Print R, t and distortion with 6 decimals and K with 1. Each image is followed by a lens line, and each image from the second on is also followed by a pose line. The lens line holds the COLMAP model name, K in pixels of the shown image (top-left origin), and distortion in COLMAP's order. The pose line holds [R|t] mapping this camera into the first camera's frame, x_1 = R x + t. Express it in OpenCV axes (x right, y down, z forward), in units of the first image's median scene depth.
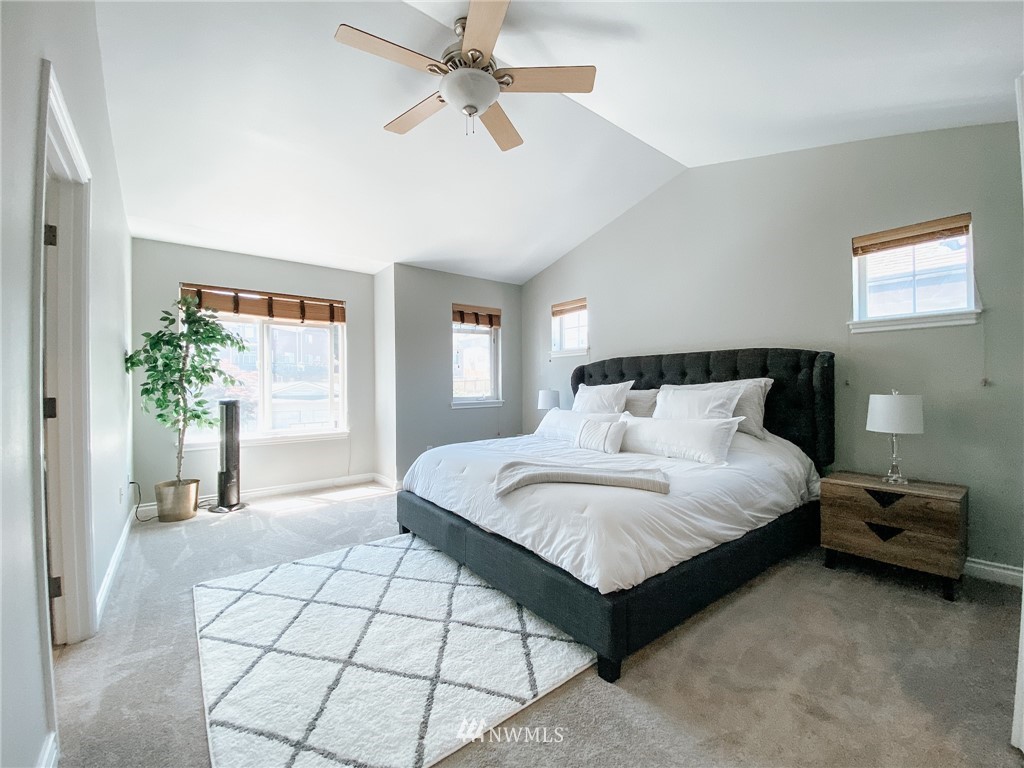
lens RADIAL K [[418.5, 0, 513.2], [0, 418.5, 382.2], [0, 0, 1]] dist [-0.000582, -0.001895]
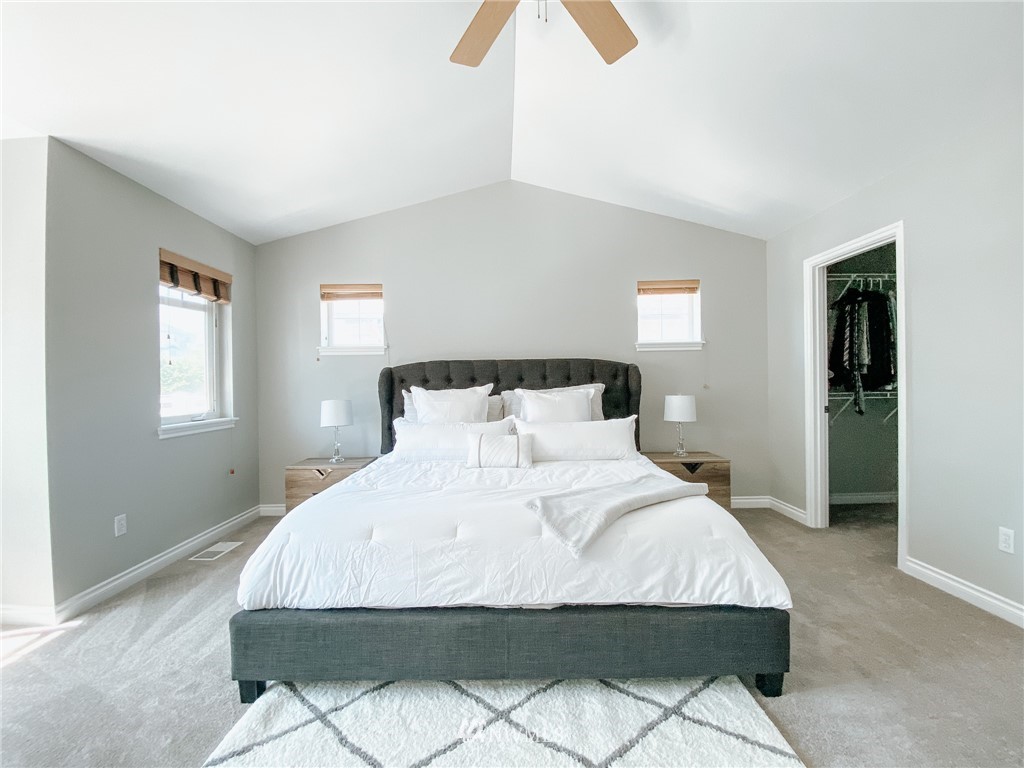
lens RADIAL K [[418.5, 0, 510.6], [0, 418.5, 383.5], [0, 0, 1]] dist [-0.000582, -0.001895]
pose [[0.608300, -0.001151, 0.793706, -0.493937], [0.004659, 0.999987, -0.002121, -0.009526], [-0.793693, 0.004988, 0.608297, 0.479569]]
